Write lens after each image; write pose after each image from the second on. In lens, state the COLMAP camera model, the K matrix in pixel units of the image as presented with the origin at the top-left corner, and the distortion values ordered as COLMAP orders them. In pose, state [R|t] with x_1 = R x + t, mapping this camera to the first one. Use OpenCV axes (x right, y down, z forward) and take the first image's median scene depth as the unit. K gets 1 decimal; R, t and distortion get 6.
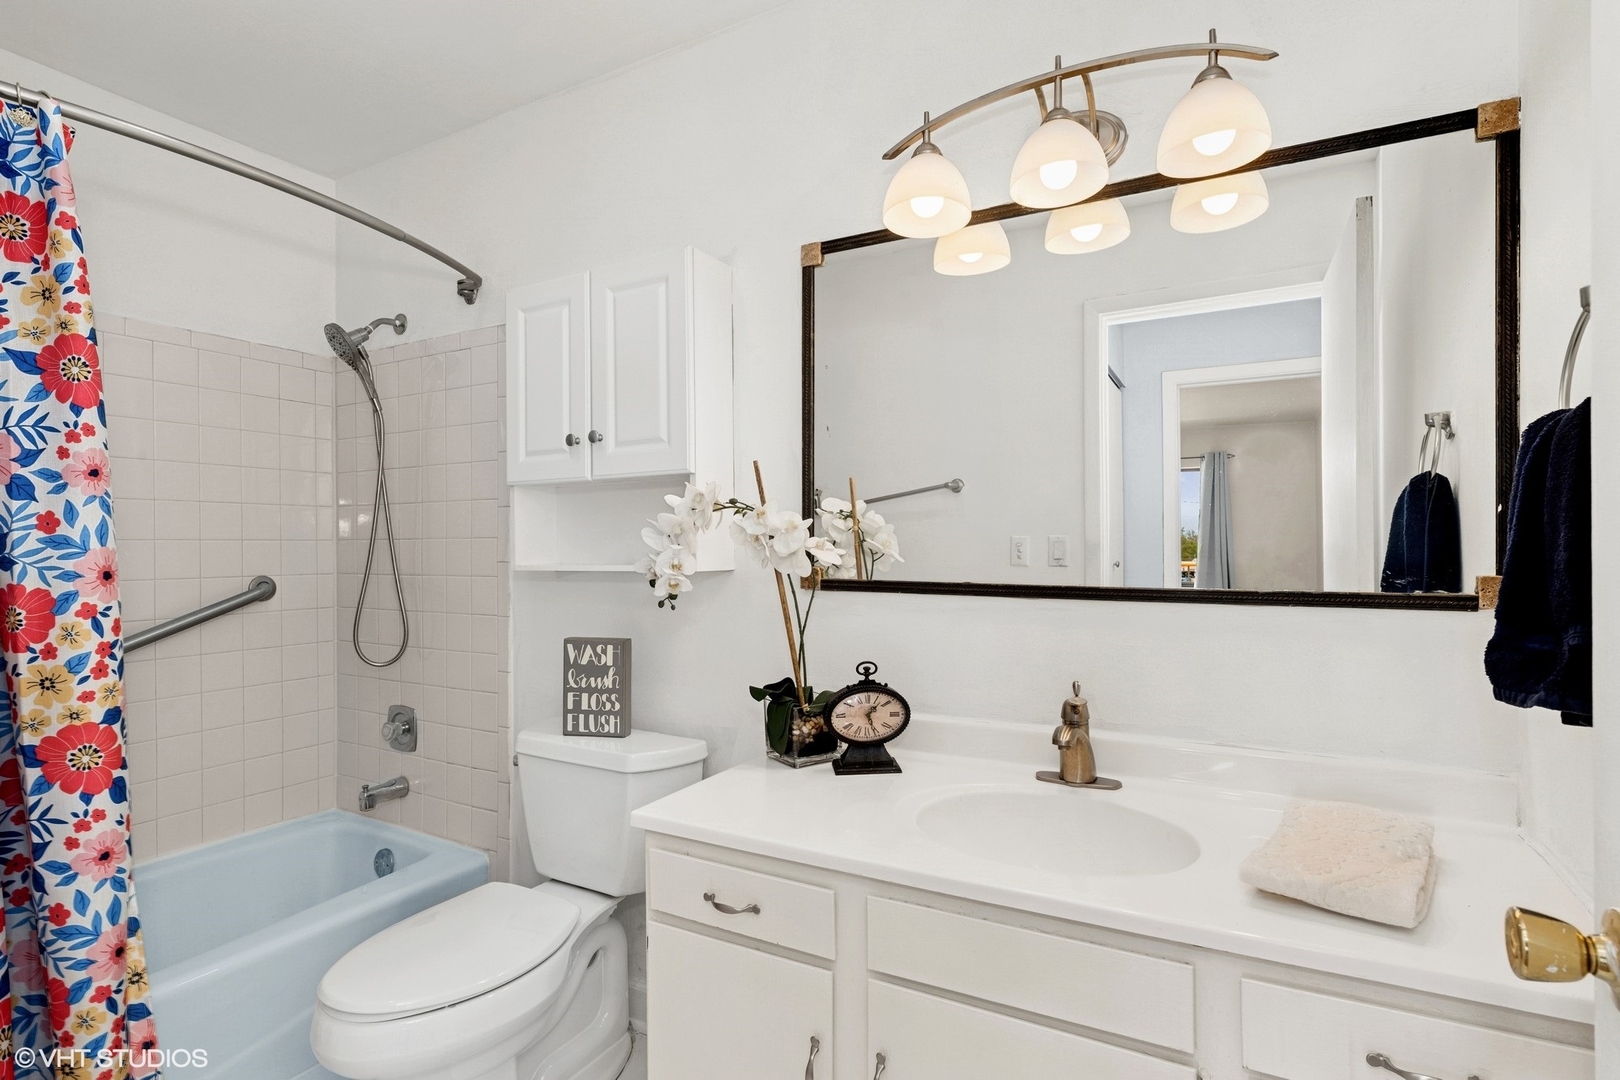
lens RADIAL K [[793.6, 0, 811.2], [0, 793.6, 544.2], [0, 0, 1]] dist [-0.002555, 0.003040]
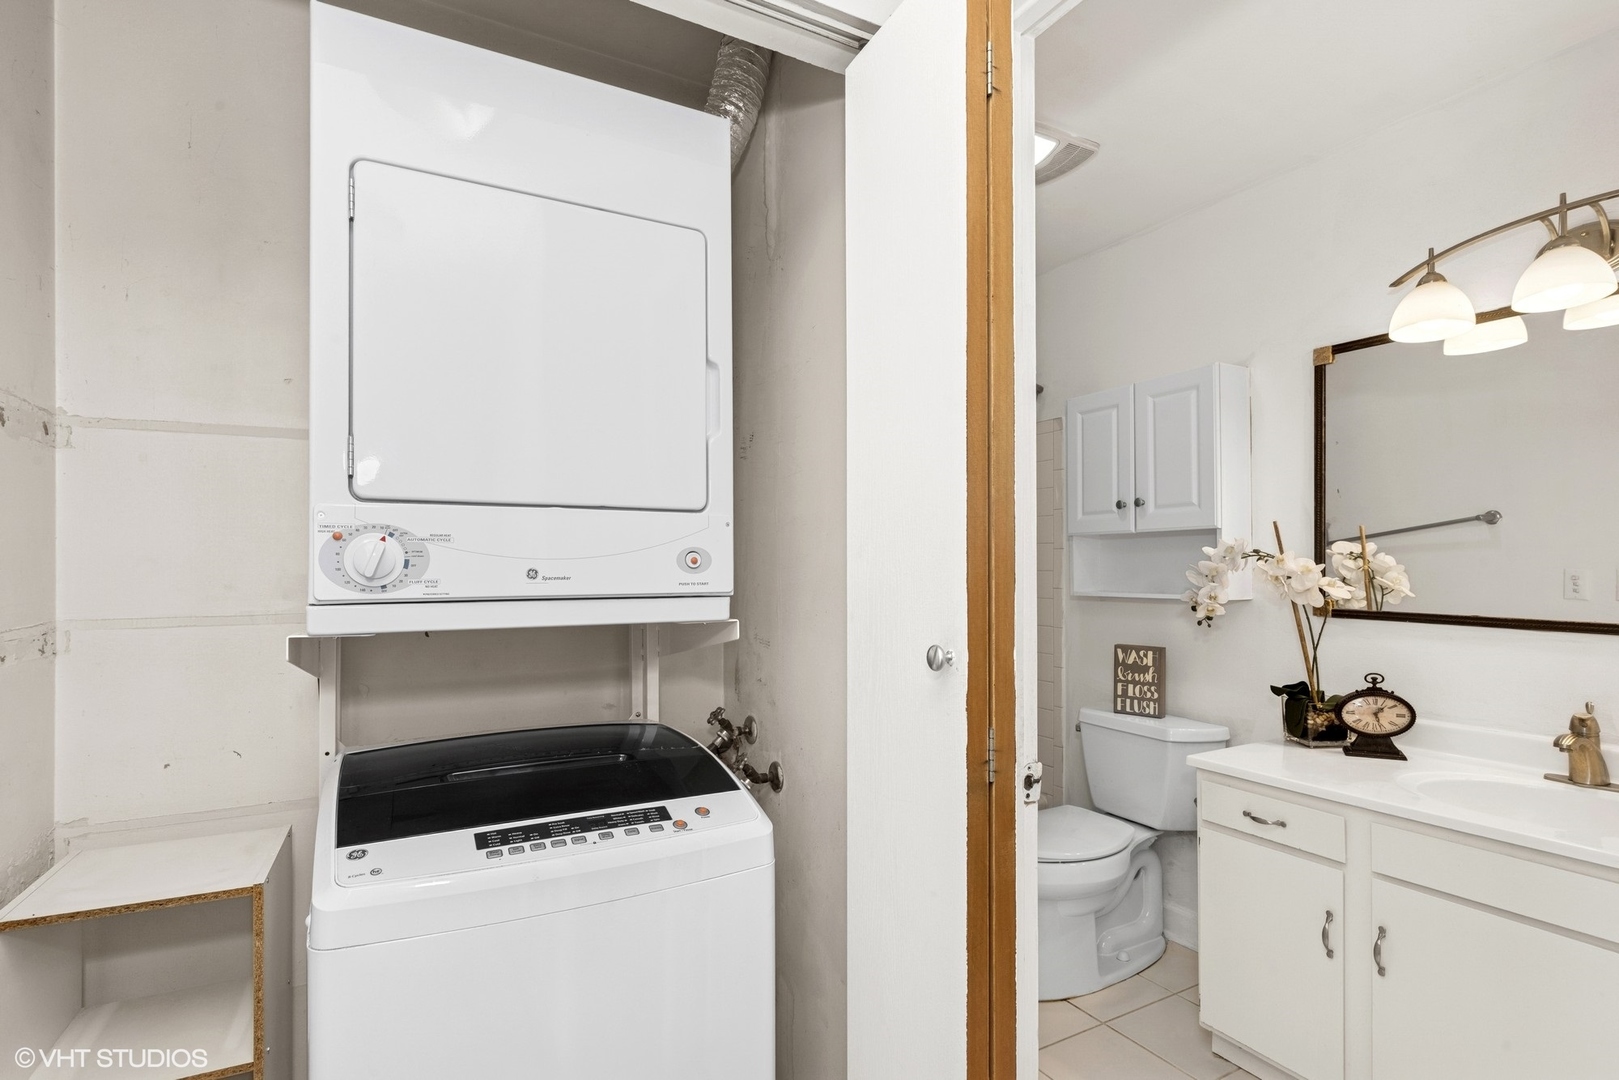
lens RADIAL K [[793.1, 0, 807.5], [0, 793.1, 561.7], [0, 0, 1]] dist [-0.002555, 0.003040]
pose [[0.844477, -0.000244, -0.535591, -0.017455], [0.000680, 1.000000, 0.000618, -0.034069], [0.535591, -0.000886, 0.844477, -0.546963]]
